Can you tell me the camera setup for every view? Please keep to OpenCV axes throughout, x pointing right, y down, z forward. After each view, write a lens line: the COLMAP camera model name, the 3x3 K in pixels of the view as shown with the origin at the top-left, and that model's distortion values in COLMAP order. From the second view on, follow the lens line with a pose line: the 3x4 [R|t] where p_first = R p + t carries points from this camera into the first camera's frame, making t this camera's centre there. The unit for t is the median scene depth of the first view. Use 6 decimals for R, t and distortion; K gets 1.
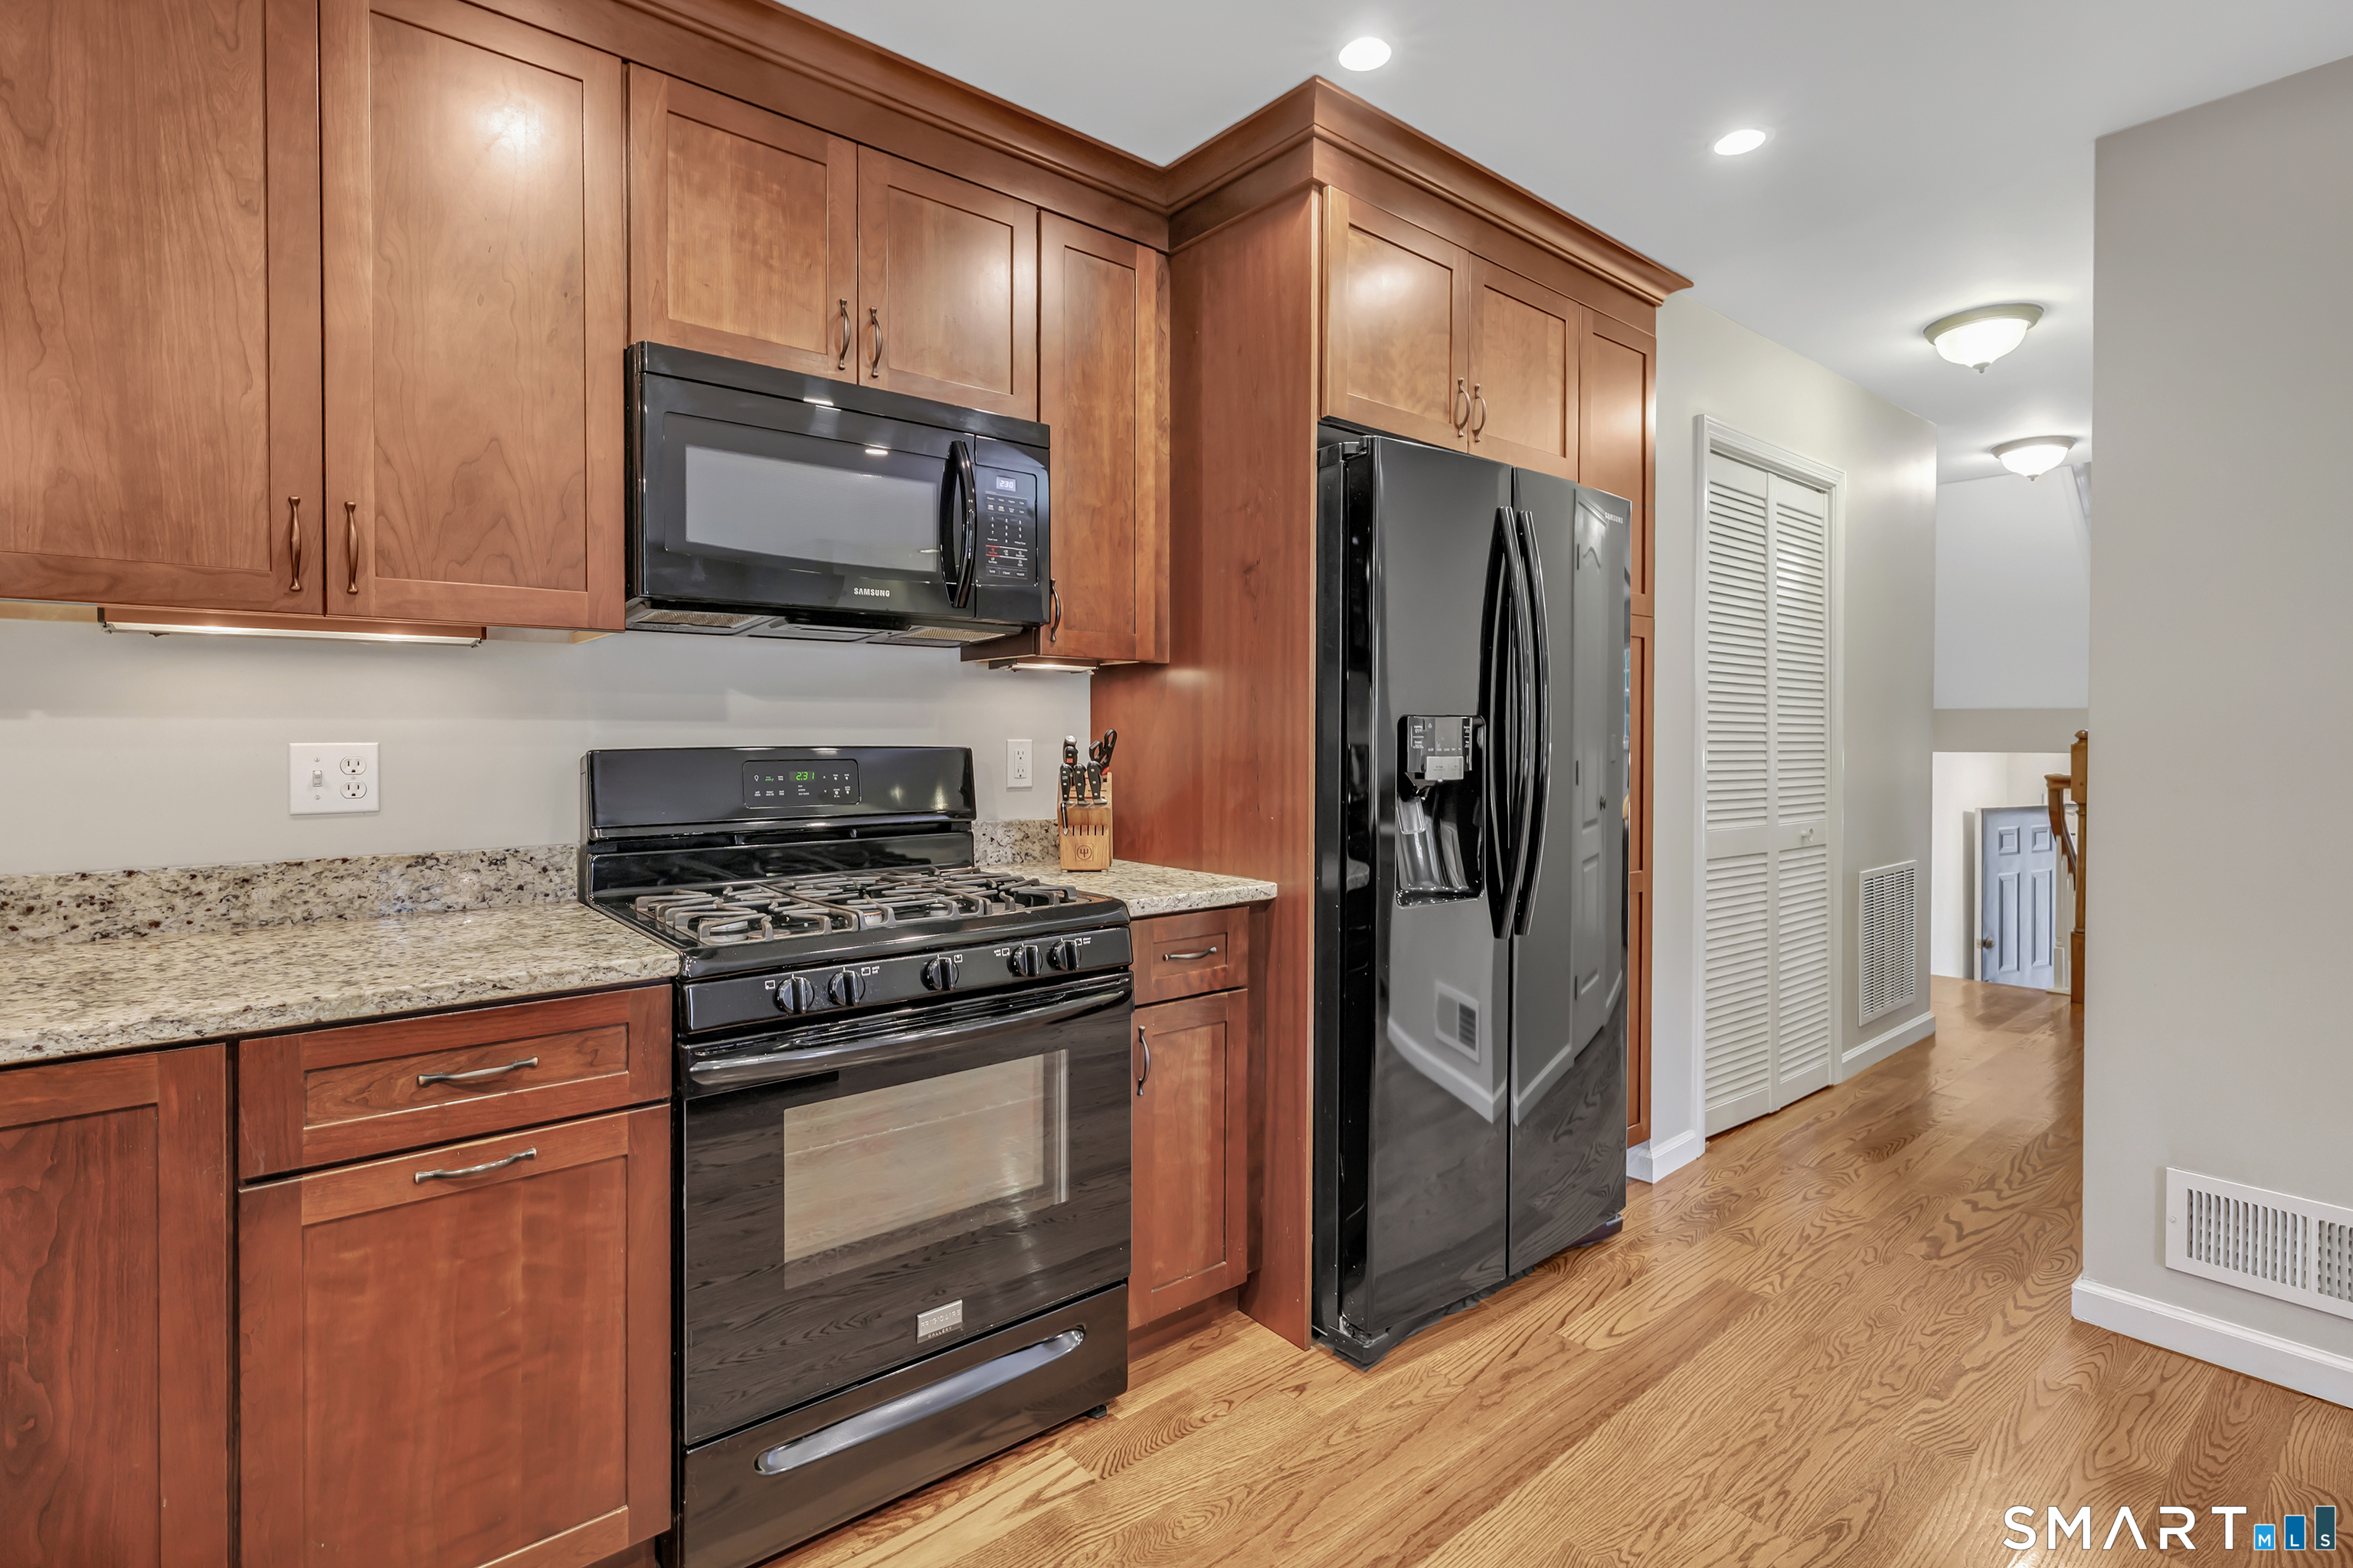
lens RADIAL K [[1084.1, 0, 1202.0], [0, 1084.1, 743.4], [0, 0, 1]] dist [0.003533, -0.002204]
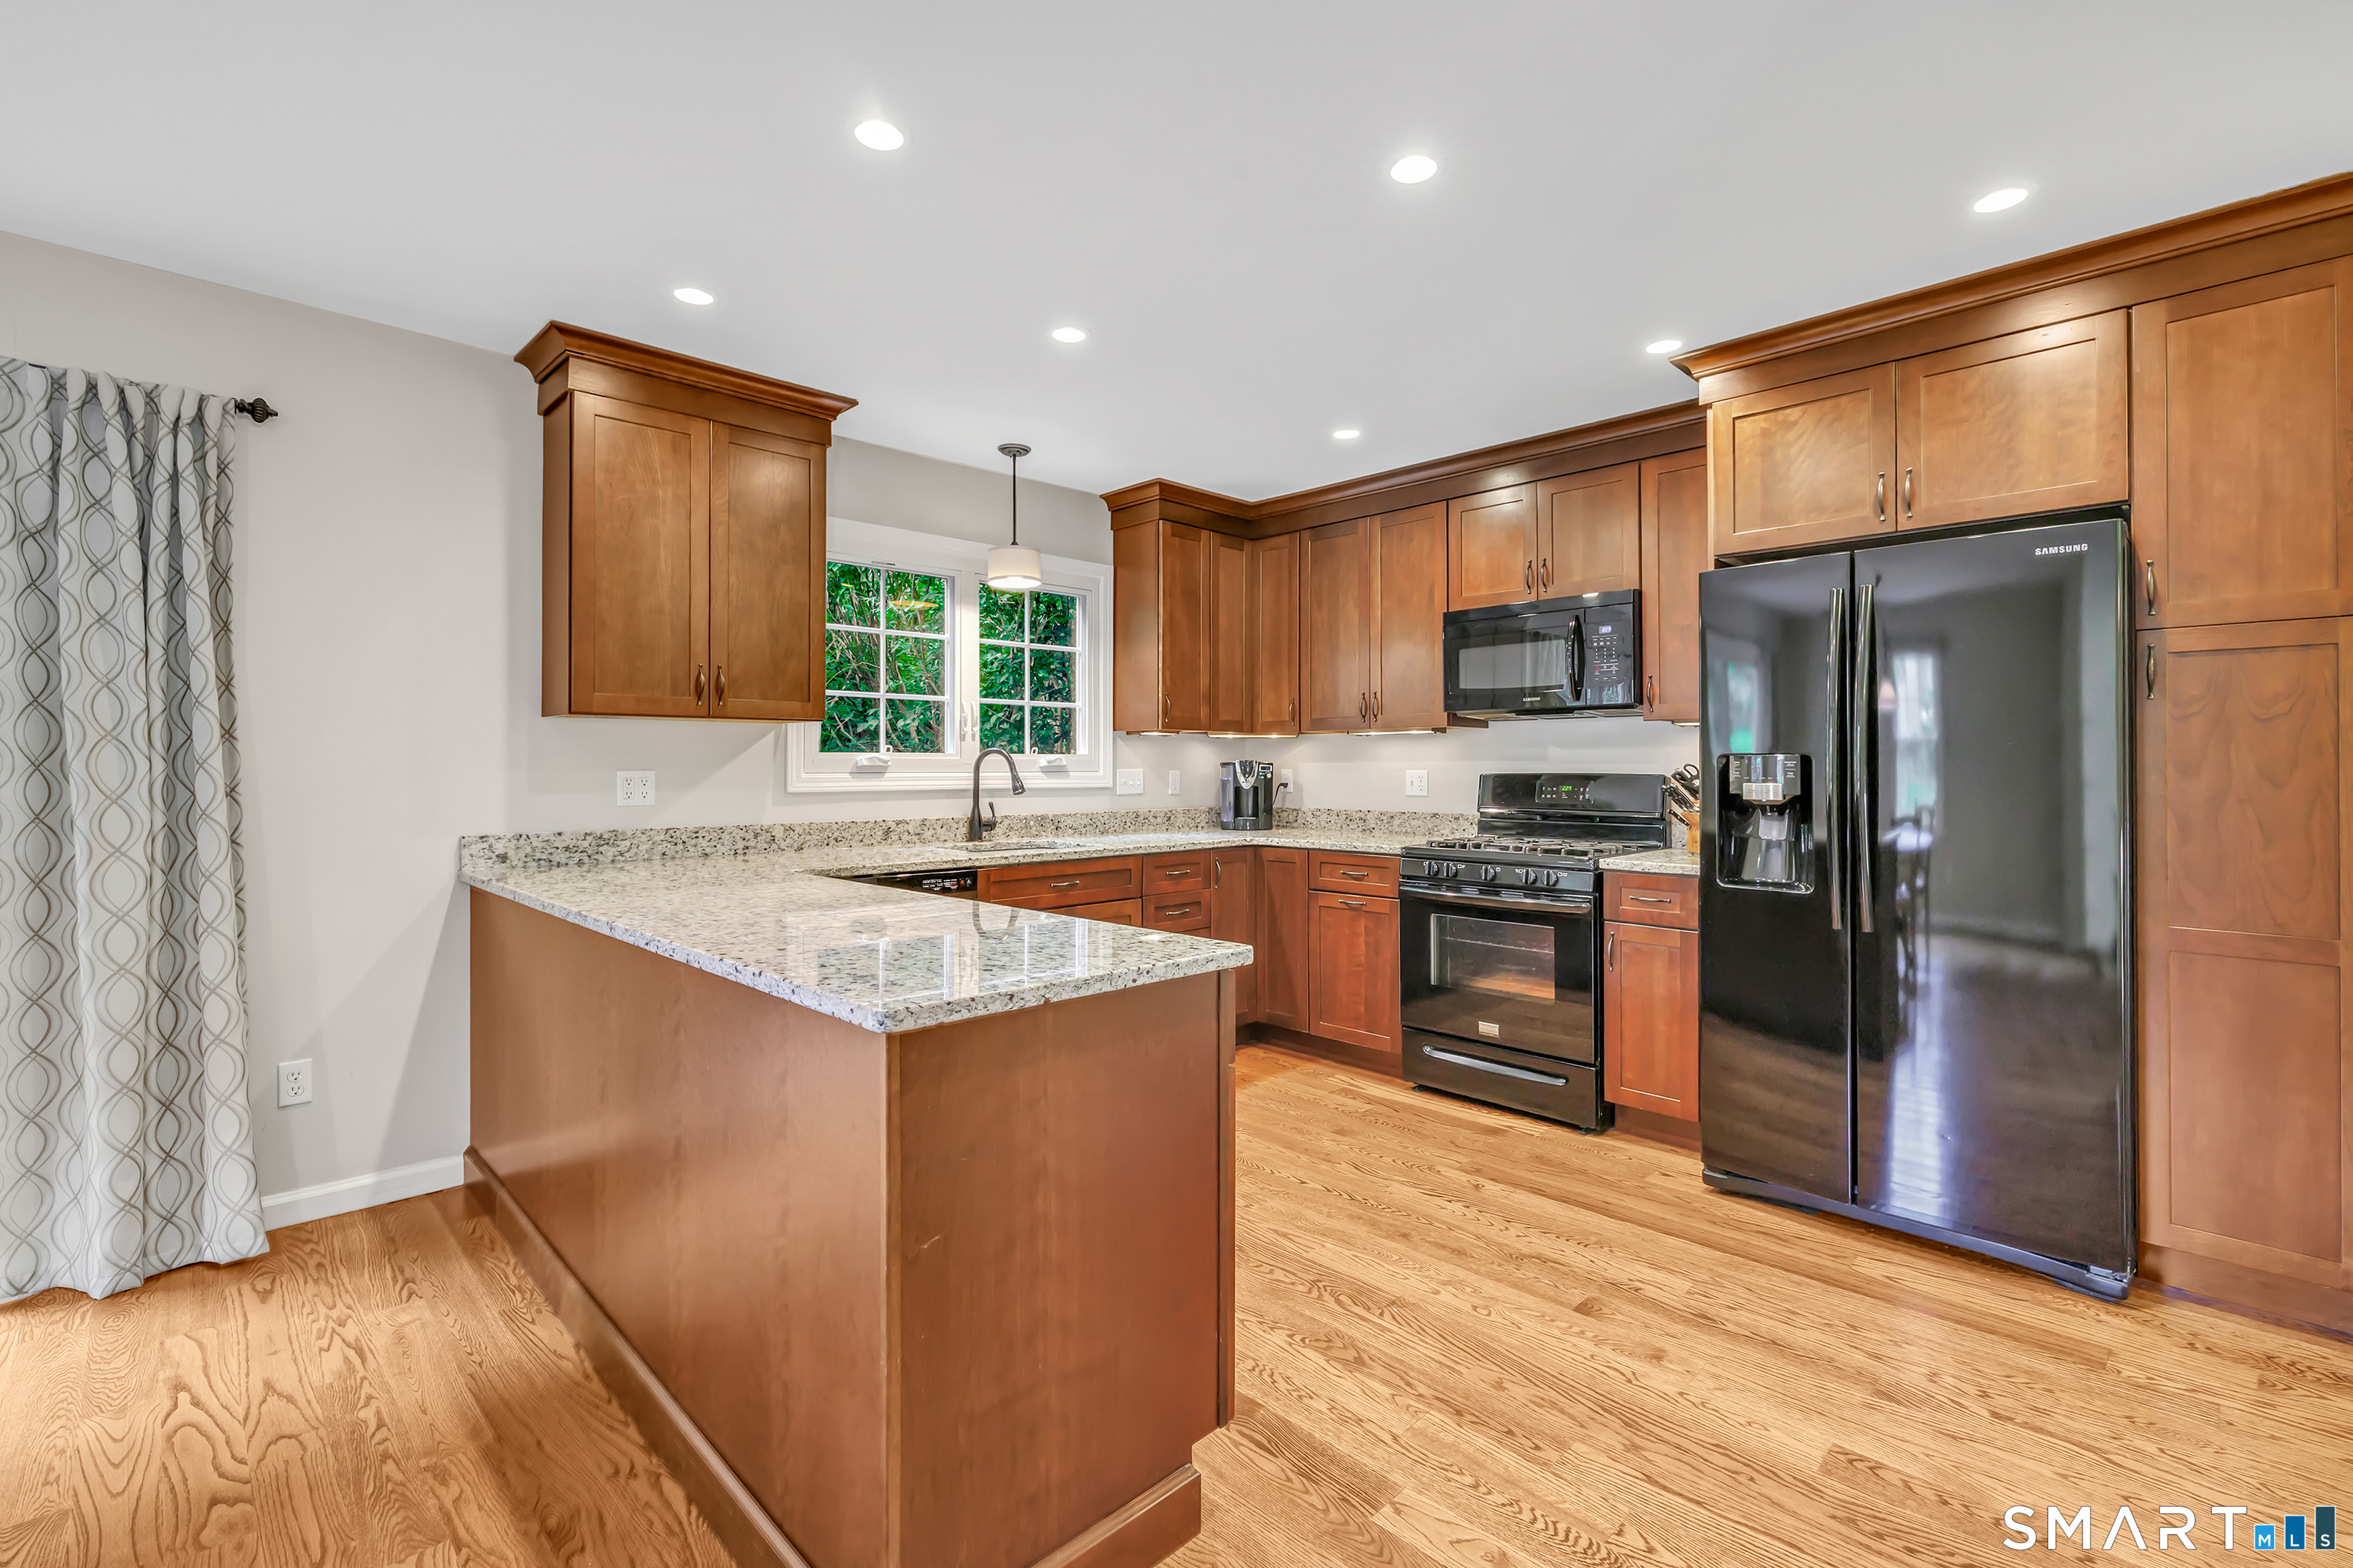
lens RADIAL K [[1051.3, 0, 1196.7], [0, 1051.3, 767.6], [0, 0, 1]] dist [-0.003714, 0.002786]
pose [[0.097472, -0.003294, -0.995233, 1.726281], [-0.006044, 0.999974, -0.003901, 0.004623], [0.995220, 0.006395, 0.097450, 0.171743]]
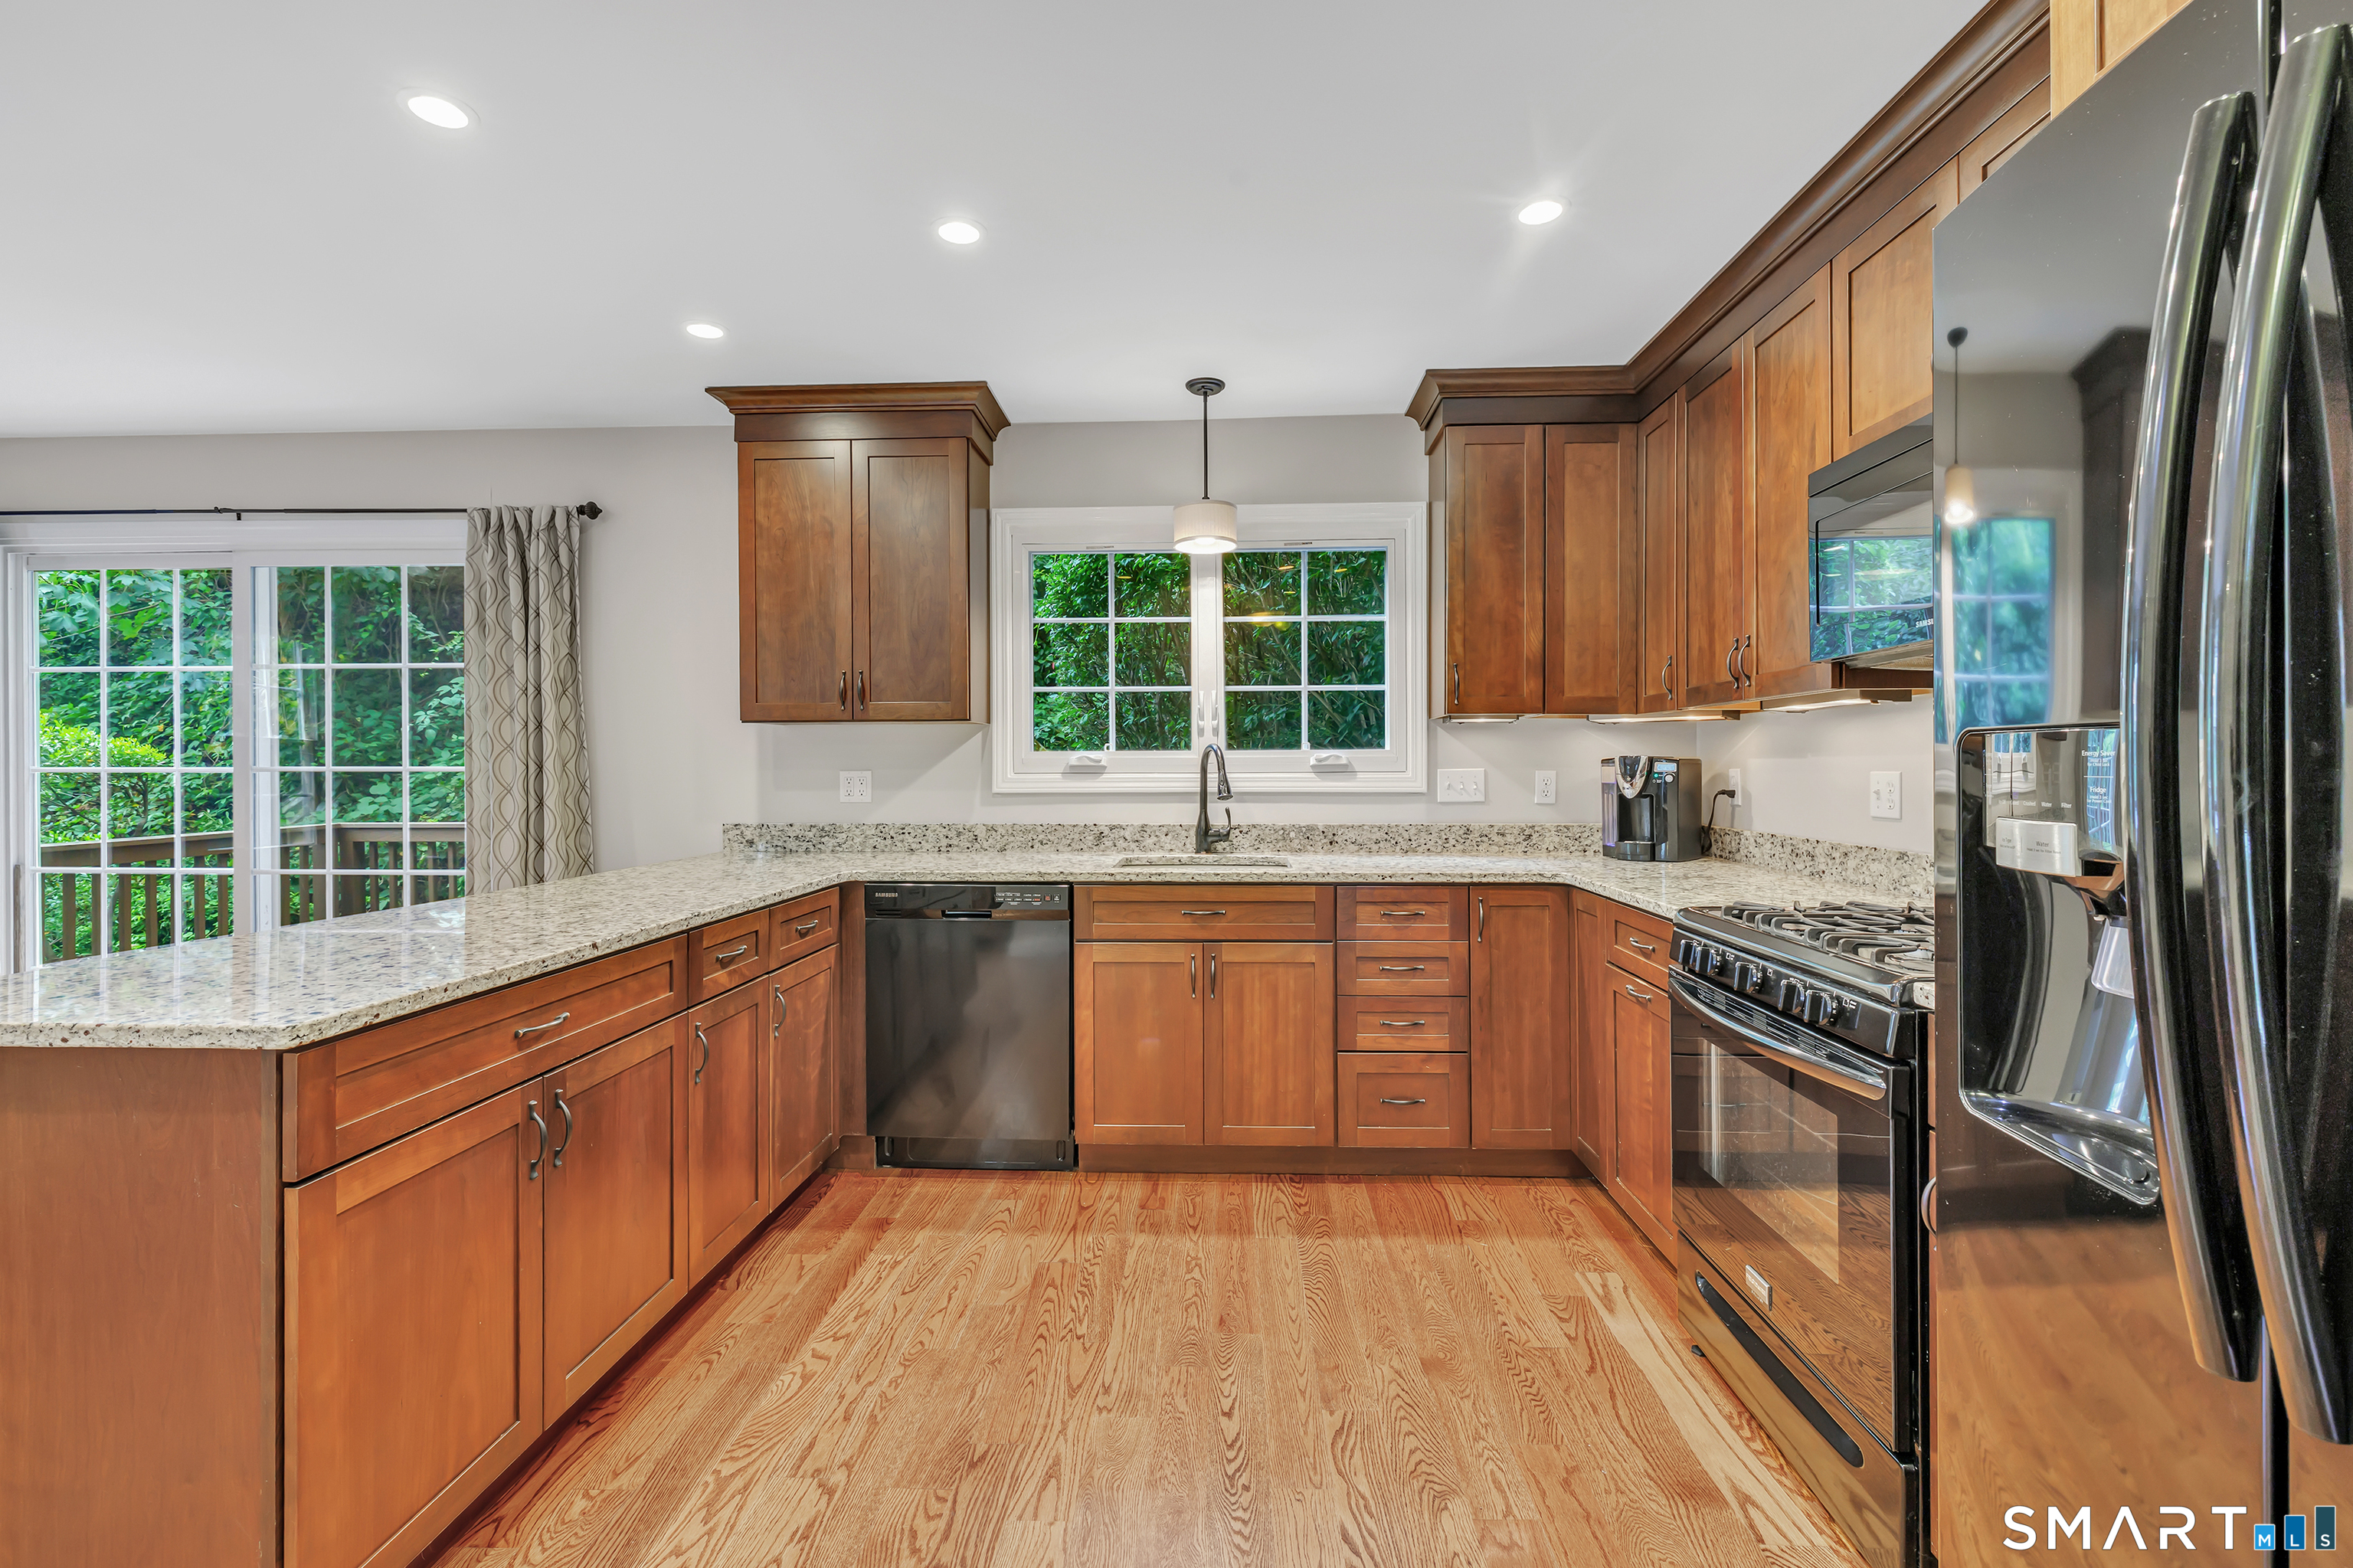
lens RADIAL K [[1051.3, 0, 1191.6], [0, 1051.3, 765.7], [0, 0, 1]] dist [-0.003714, 0.002786]
pose [[-0.670134, -0.000806, -0.742239, 0.896196], [-0.004364, 0.999986, 0.002854, -0.009477], [0.742227, 0.005151, -0.670129, 1.200559]]
